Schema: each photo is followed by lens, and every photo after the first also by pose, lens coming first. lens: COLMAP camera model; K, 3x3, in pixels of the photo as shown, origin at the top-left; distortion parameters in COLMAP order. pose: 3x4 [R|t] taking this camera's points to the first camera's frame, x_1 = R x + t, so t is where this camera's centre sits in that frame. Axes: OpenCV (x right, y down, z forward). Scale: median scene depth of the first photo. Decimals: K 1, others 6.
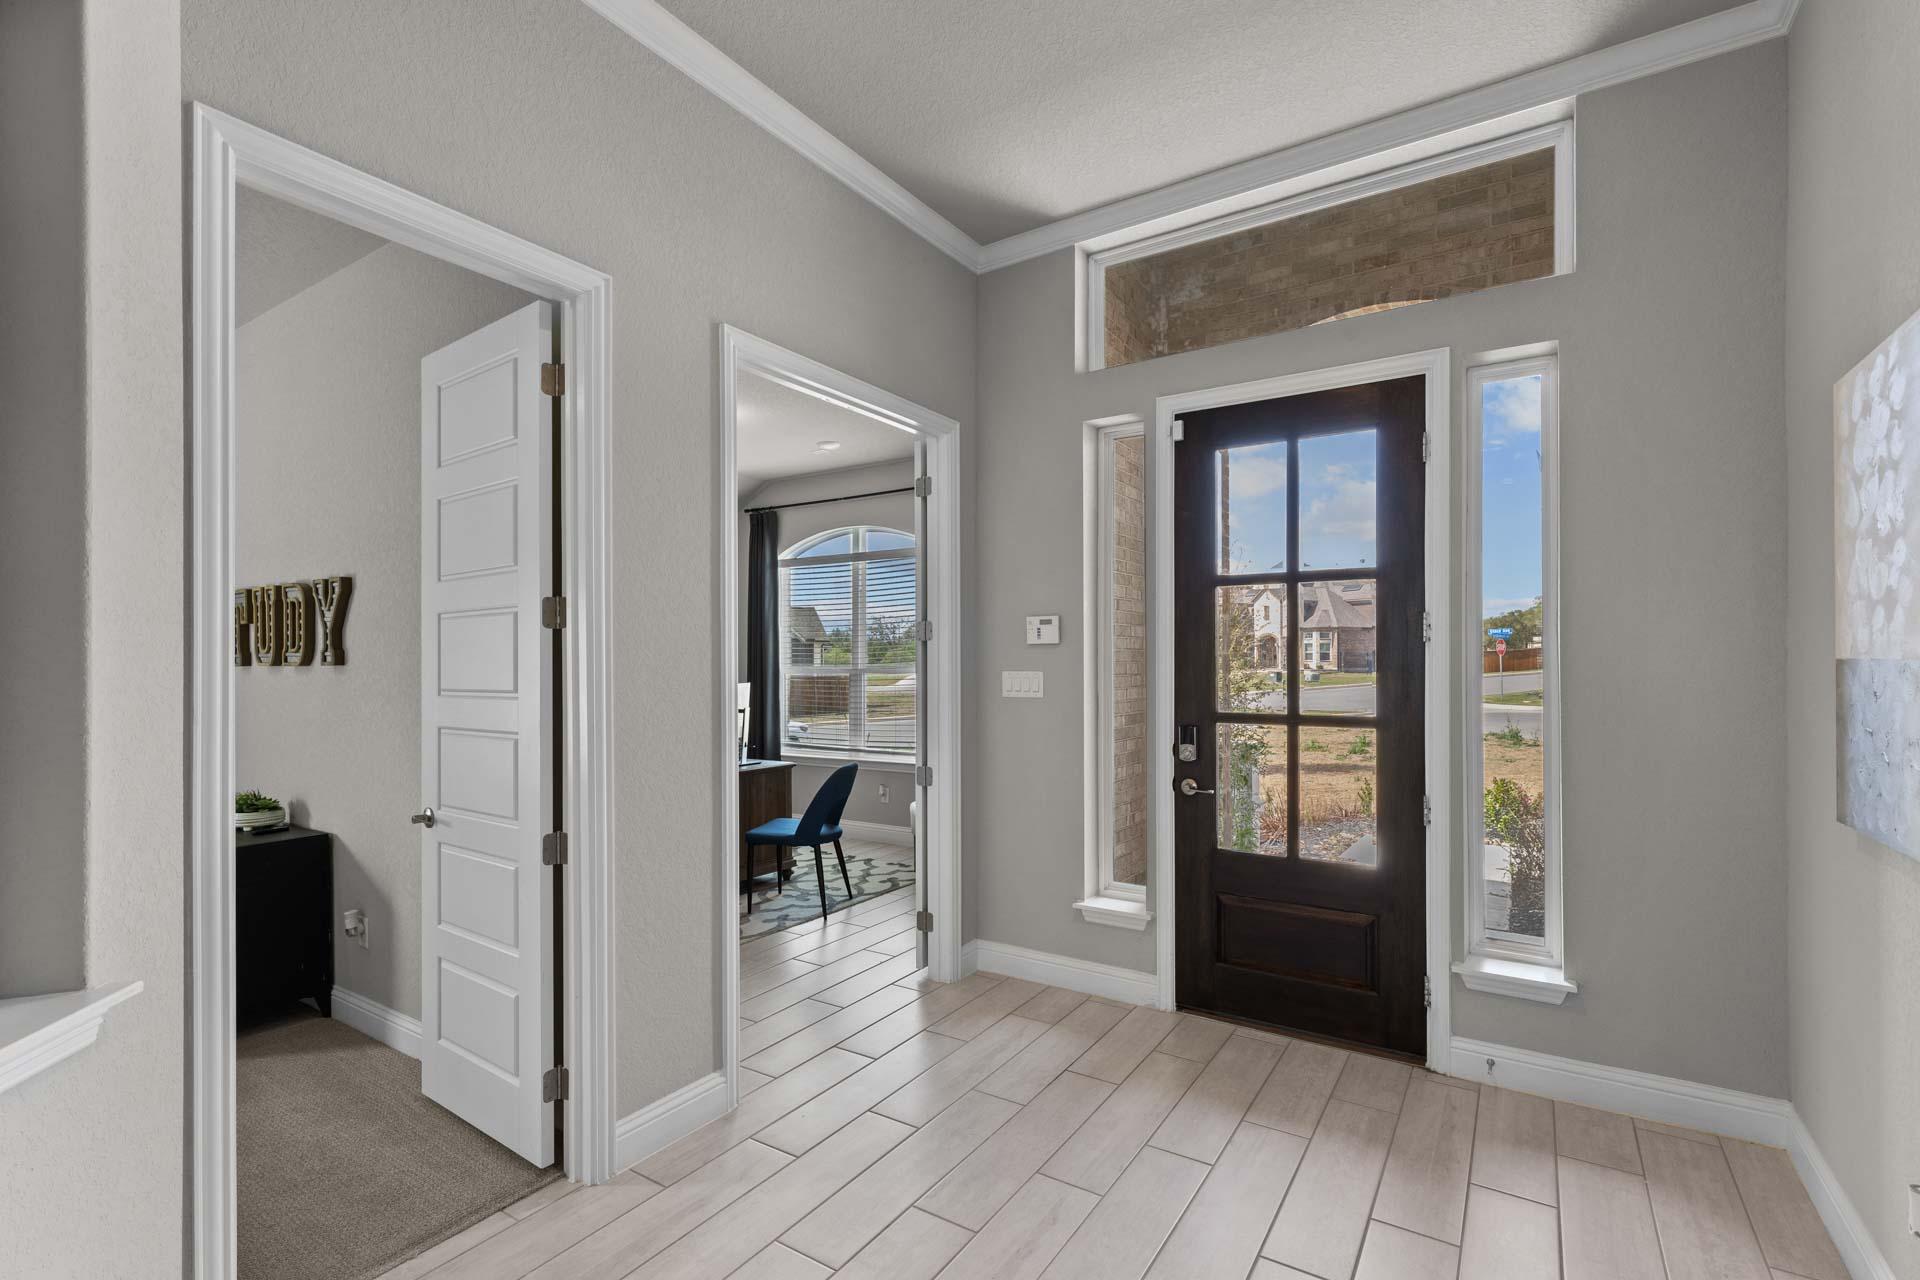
lens RADIAL K [[866.0, 0, 977.8], [0, 866.0, 654.9], [0, 0, 1]] dist [0.001551, -0.000011]
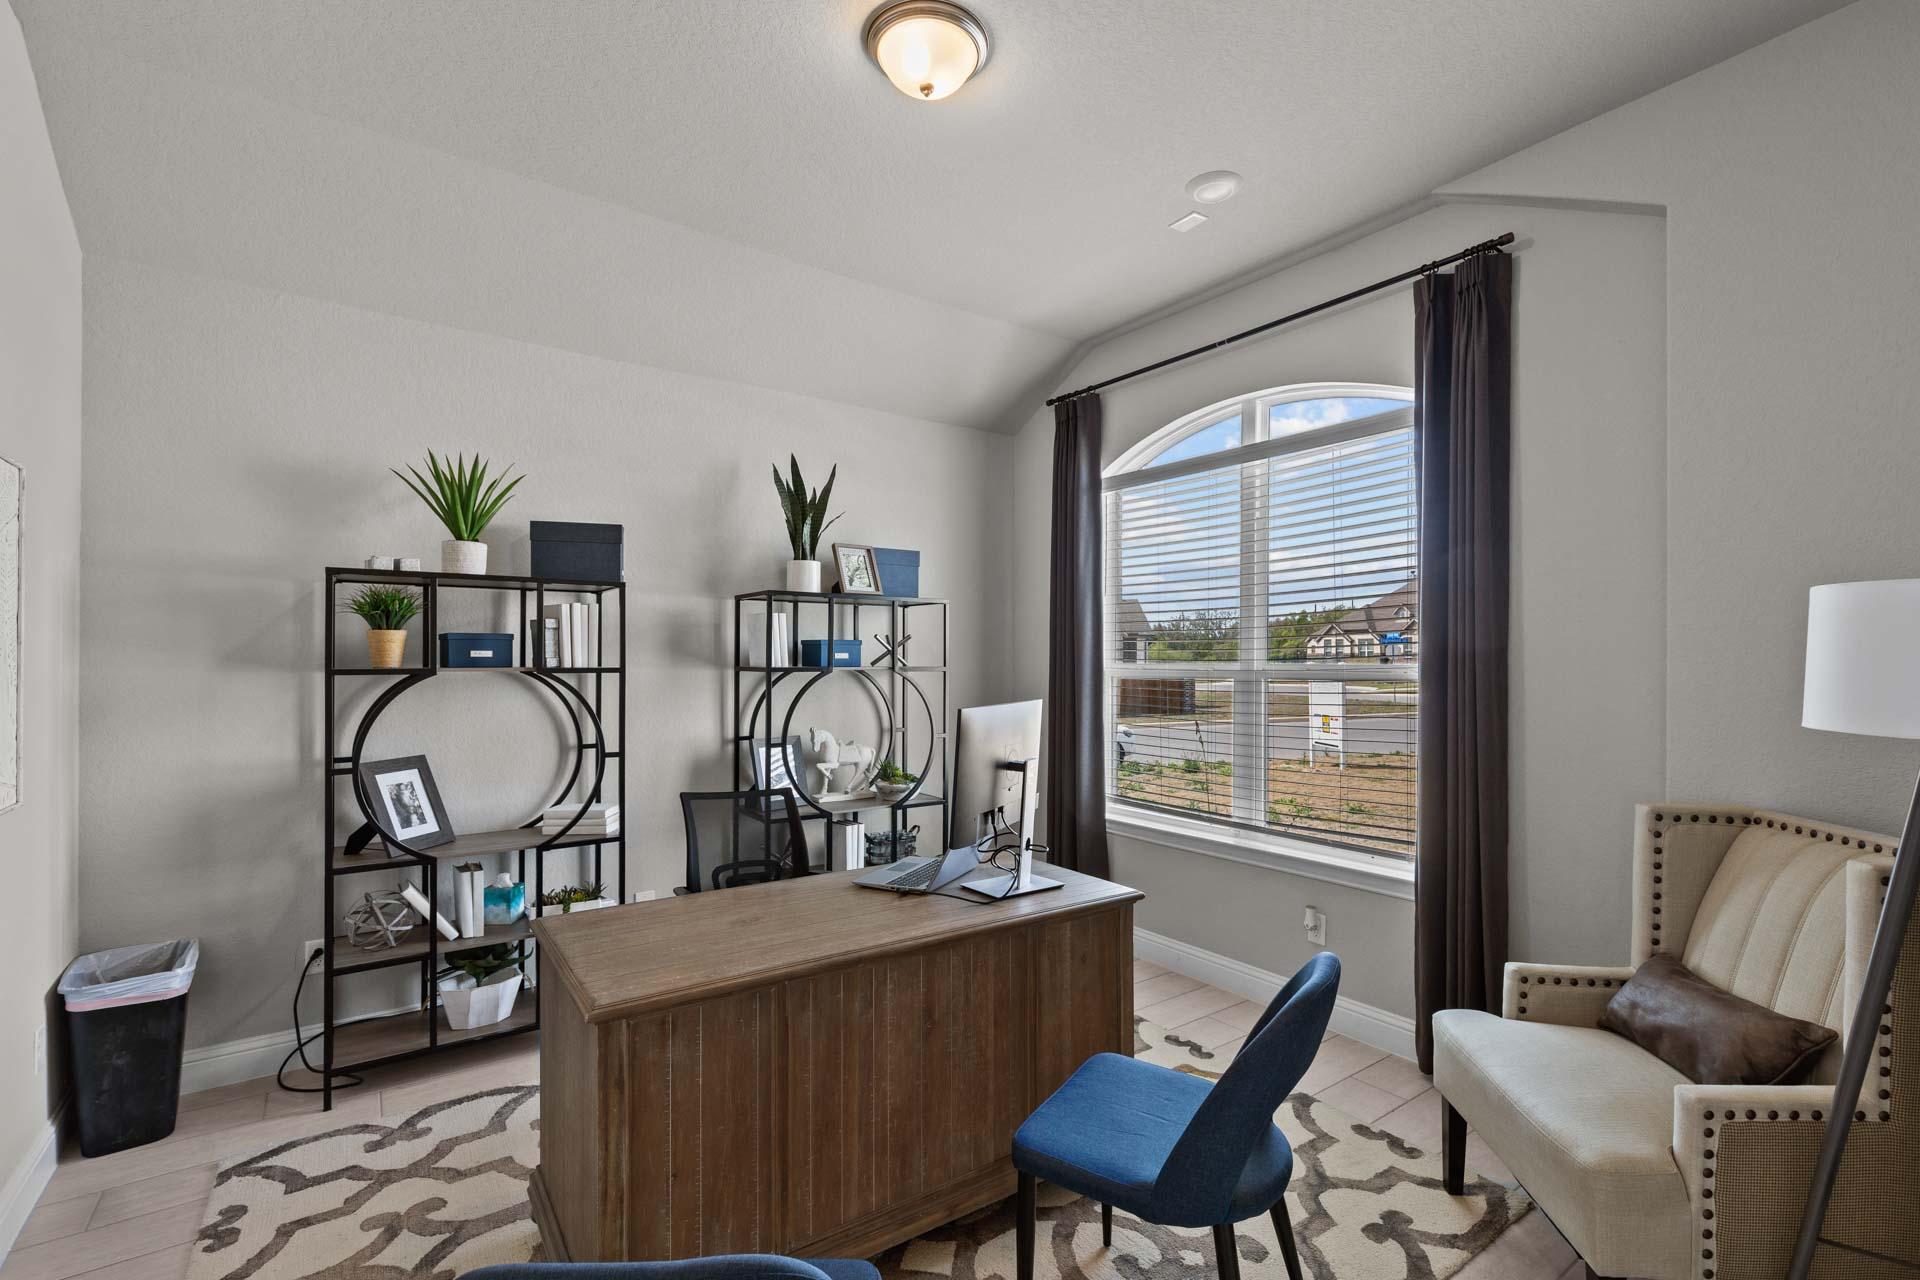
lens RADIAL K [[866.0, 0, 975.0], [0, 866.0, 653.4], [0, 0, 1]] dist [0.001551, -0.000011]
pose [[0.932987, 0.002986, -0.359897, -0.103896], [-0.002584, 0.999995, 0.001600, 0.006721], [0.359900, -0.000563, 0.932991, 0.444196]]
